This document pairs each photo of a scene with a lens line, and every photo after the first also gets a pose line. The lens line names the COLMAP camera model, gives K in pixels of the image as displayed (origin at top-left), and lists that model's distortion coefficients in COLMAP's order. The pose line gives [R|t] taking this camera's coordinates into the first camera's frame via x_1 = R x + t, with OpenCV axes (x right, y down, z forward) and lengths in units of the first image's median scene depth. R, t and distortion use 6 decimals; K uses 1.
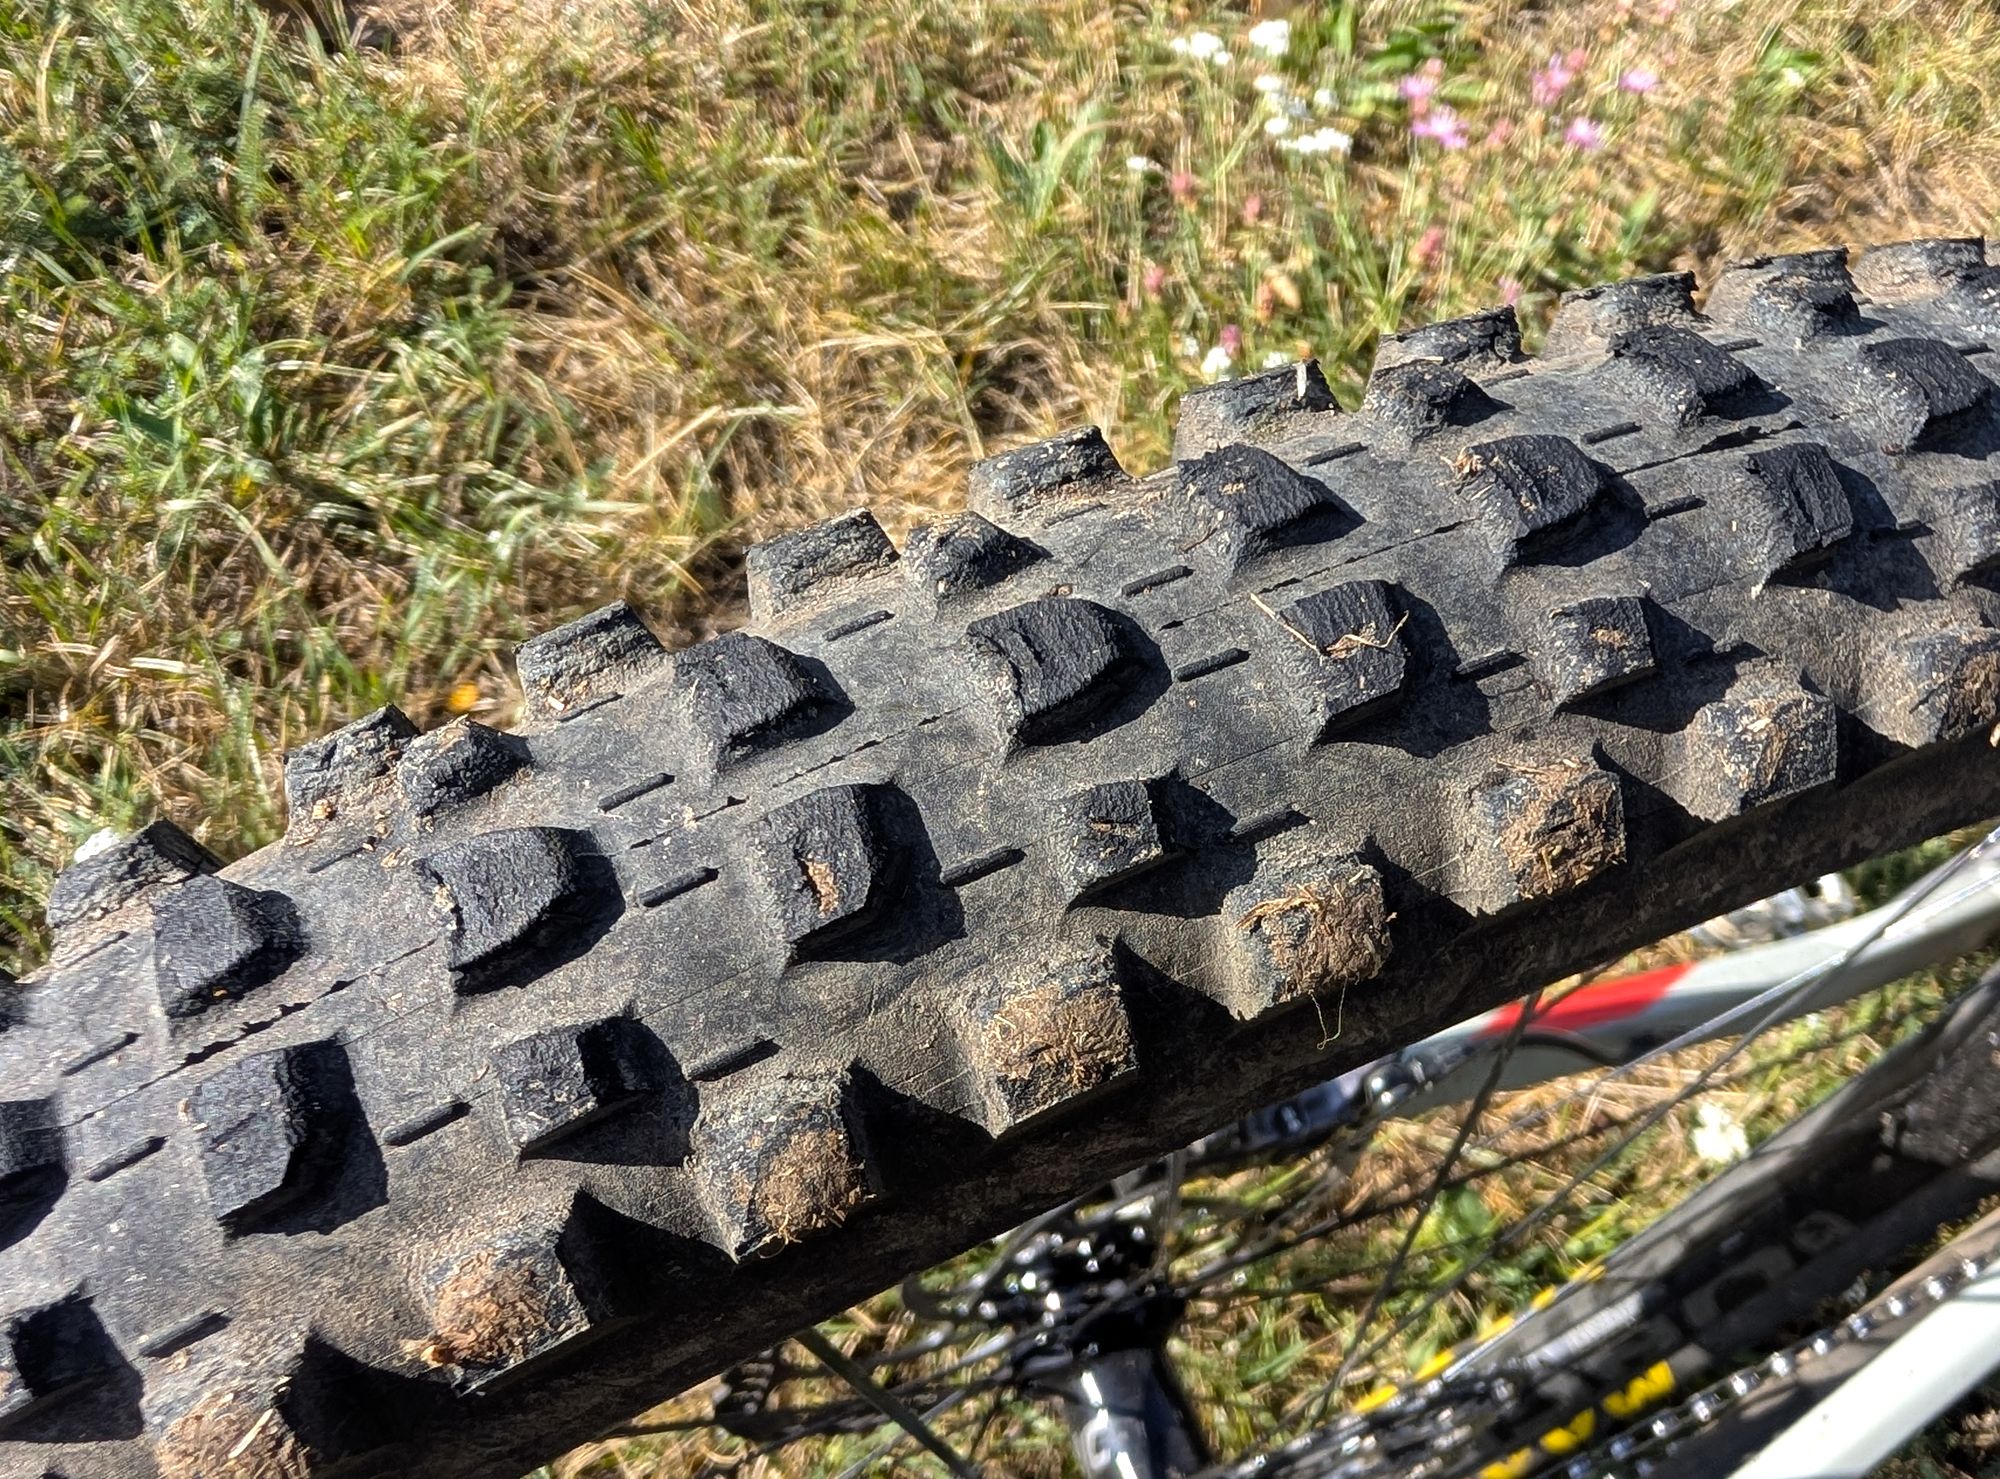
lens RADIAL K [[1779.9, 0, 1142.8], [0, 1779.9, 820.9], [0, 0, 1]] dist [0.000080, 0.004620]
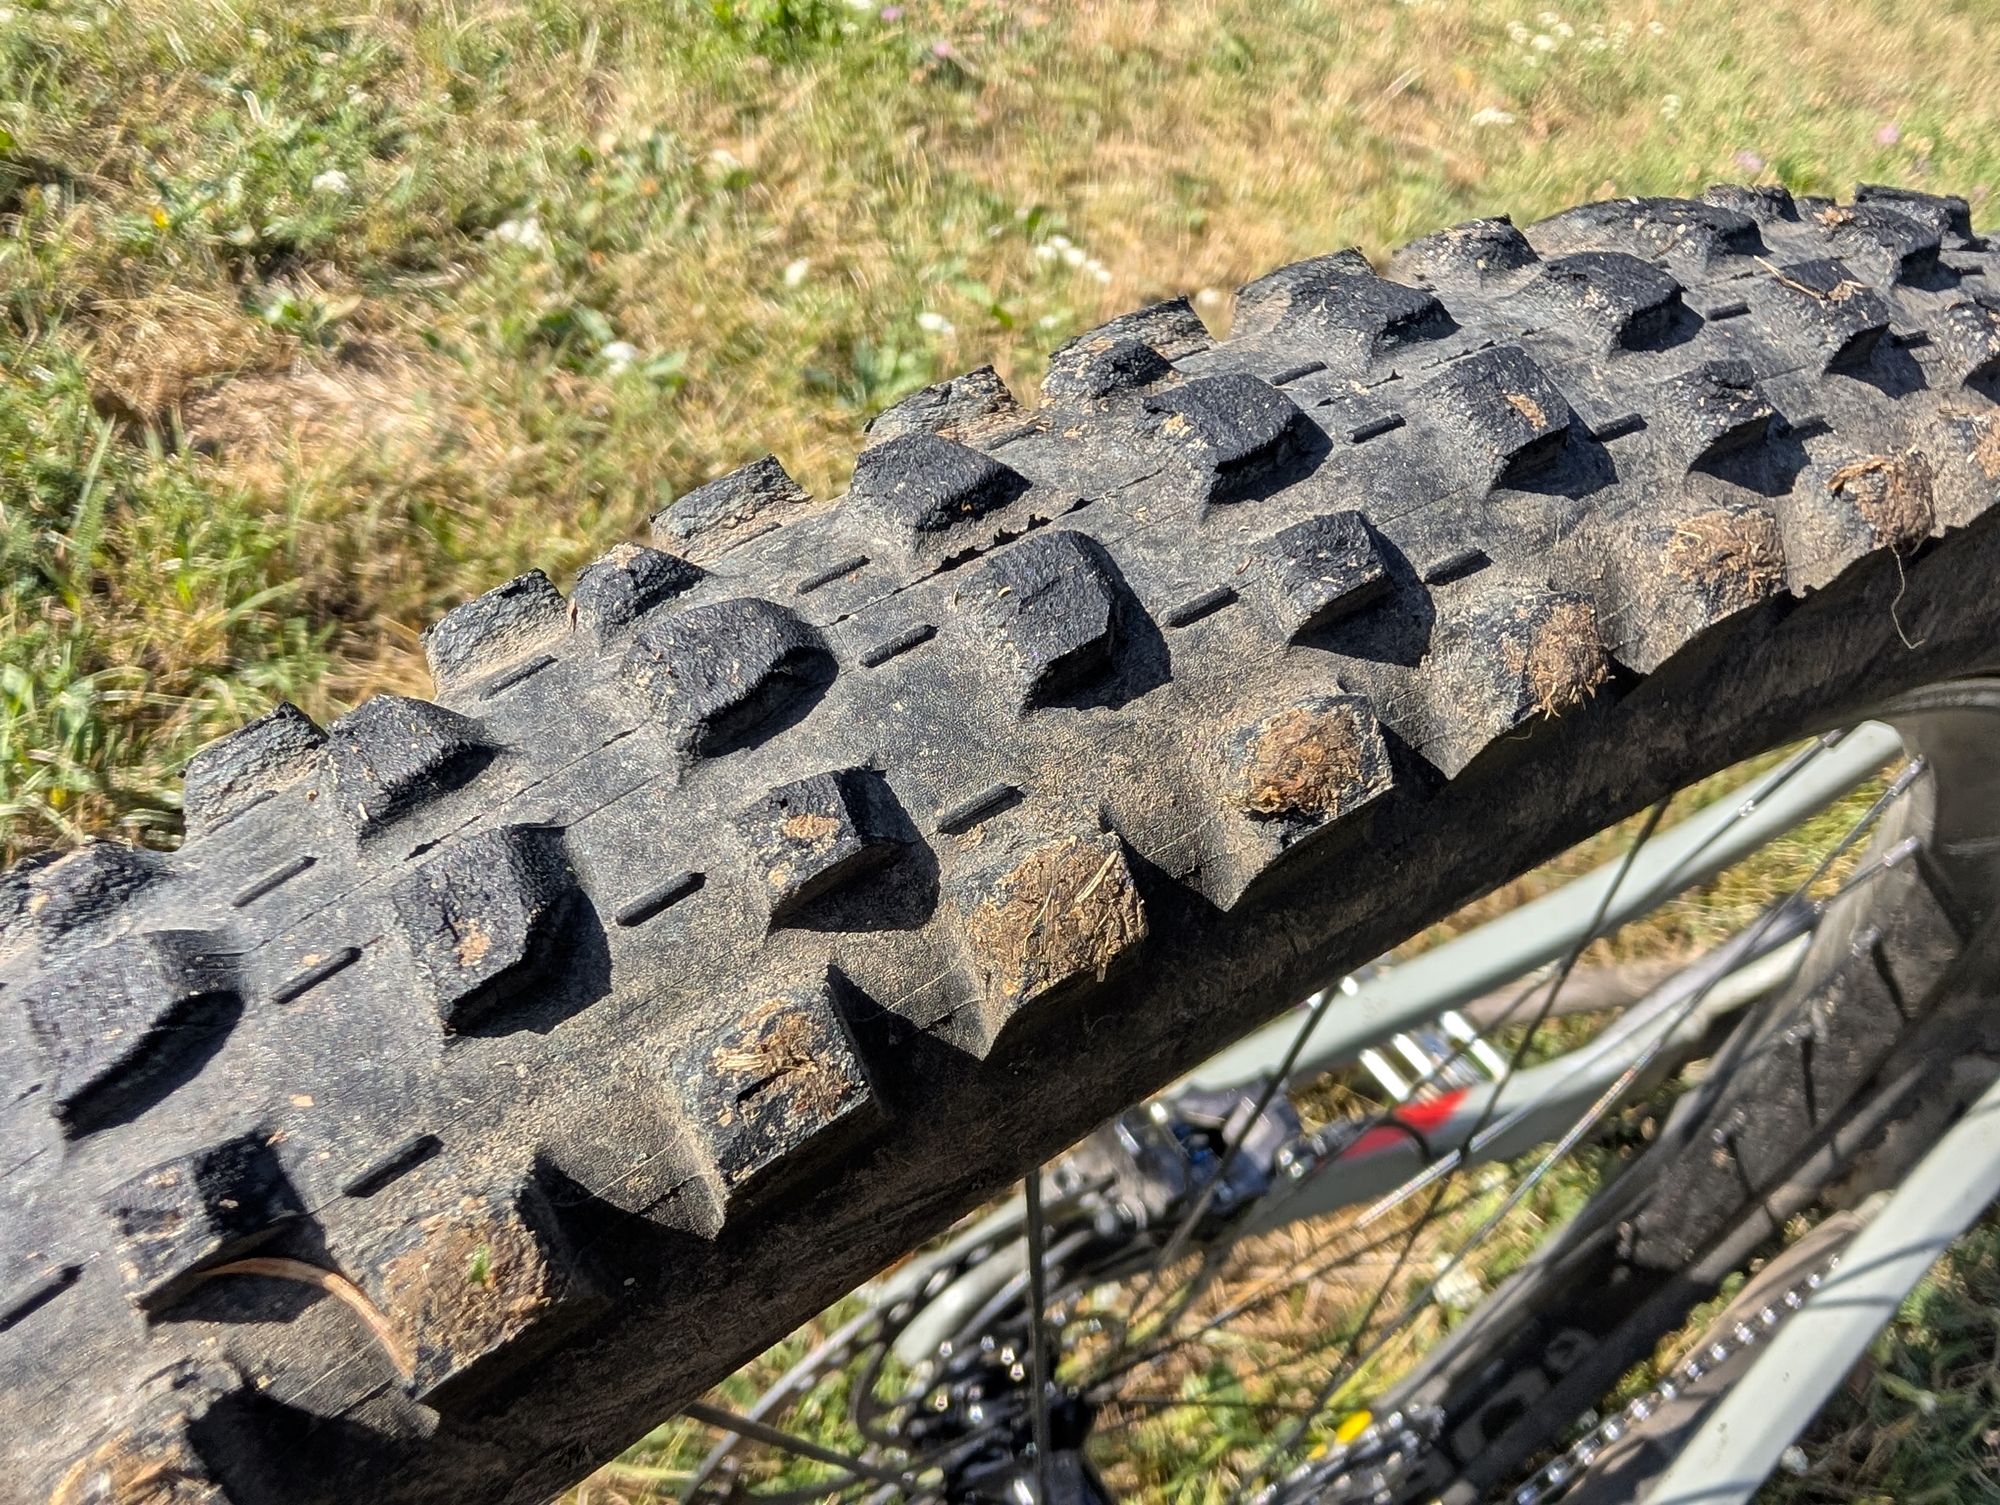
lens RADIAL K [[1488.1, 0, 997.2], [0, 1488.1, 777.8], [0, 0, 1]] dist [0.002259, -0.004071]
pose [[0.986082, -0.009215, 0.166005, -0.192004], [0.051764, 0.965853, -0.253869, 0.138020], [-0.157997, 0.258928, 0.952887, 0.067572]]
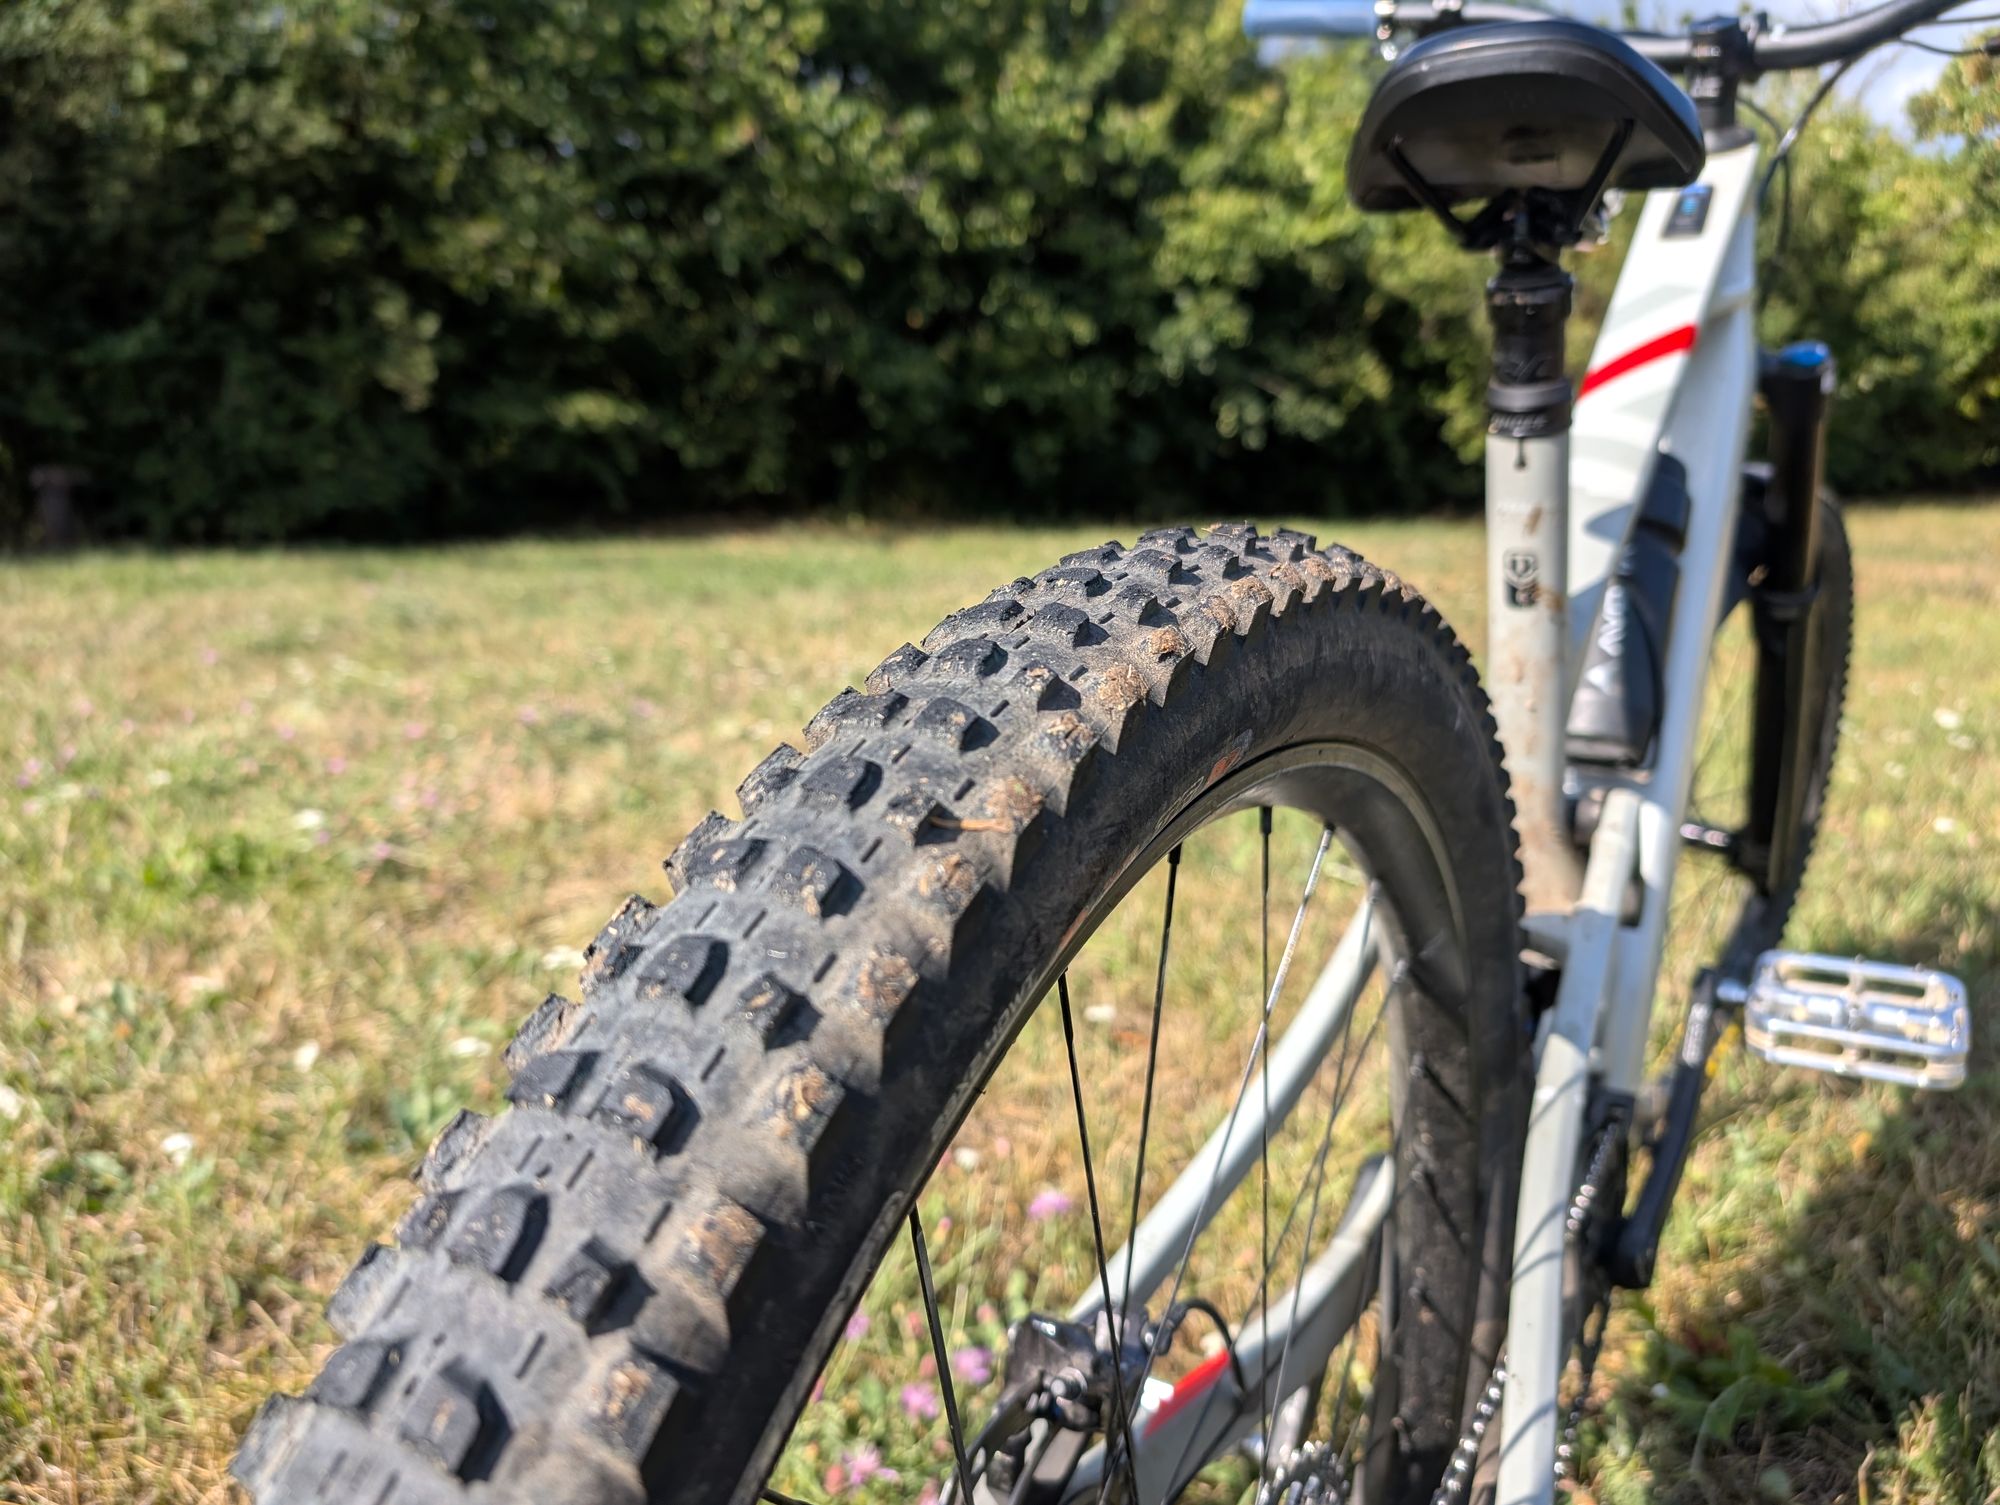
lens RADIAL K [[1512.4, 0, 1000.0], [0, 1512.4, 752.5], [0, 0, 1]] dist [-0.004284, -0.001477]
pose [[0.823342, -0.145049, 0.548697, -0.546815], [0.493776, 0.659716, -0.566534, 0.459246], [-0.279809, 0.737385, 0.614793, -0.075795]]
